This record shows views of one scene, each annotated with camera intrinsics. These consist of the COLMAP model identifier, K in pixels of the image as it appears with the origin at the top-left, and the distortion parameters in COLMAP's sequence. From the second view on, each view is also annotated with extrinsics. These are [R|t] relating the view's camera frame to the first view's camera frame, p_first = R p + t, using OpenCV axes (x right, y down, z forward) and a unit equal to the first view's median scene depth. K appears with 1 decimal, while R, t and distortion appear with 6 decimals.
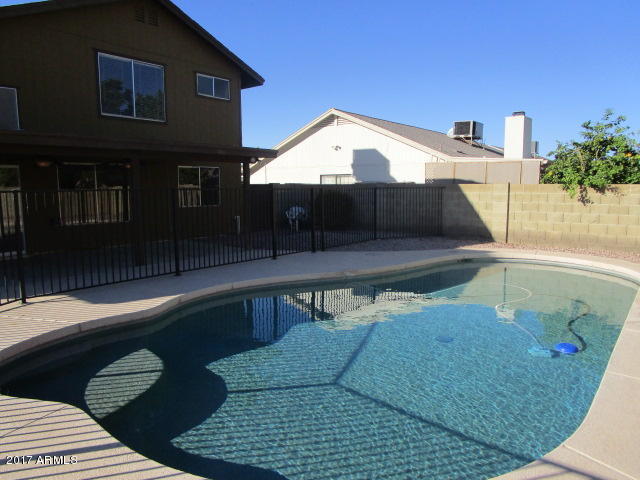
lens RADIAL K [[457.6, 0, 316.9], [0, 457.6, 237.5], [0, 0, 1]] dist [0.000485, -0.012100]
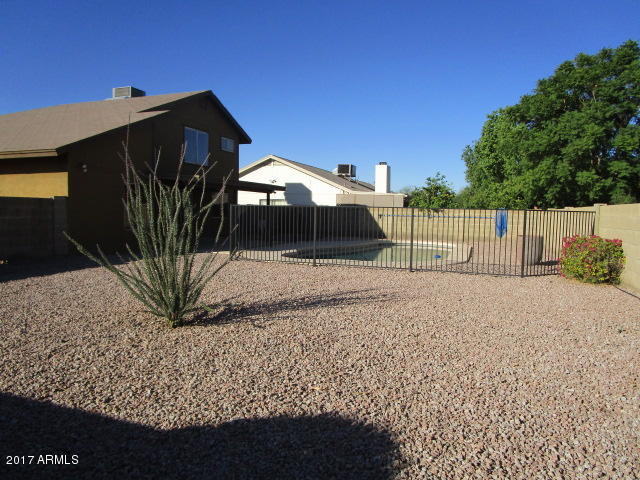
lens RADIAL K [[457.6, 0, 321.8], [0, 457.6, 241.4], [0, 0, 1]] dist [0.000485, -0.012100]
pose [[0.940972, -0.005224, 0.338444, -0.339129], [0.019485, 0.999059, -0.038754, 0.060810], [-0.337923, 0.043061, 0.940188, -0.456768]]
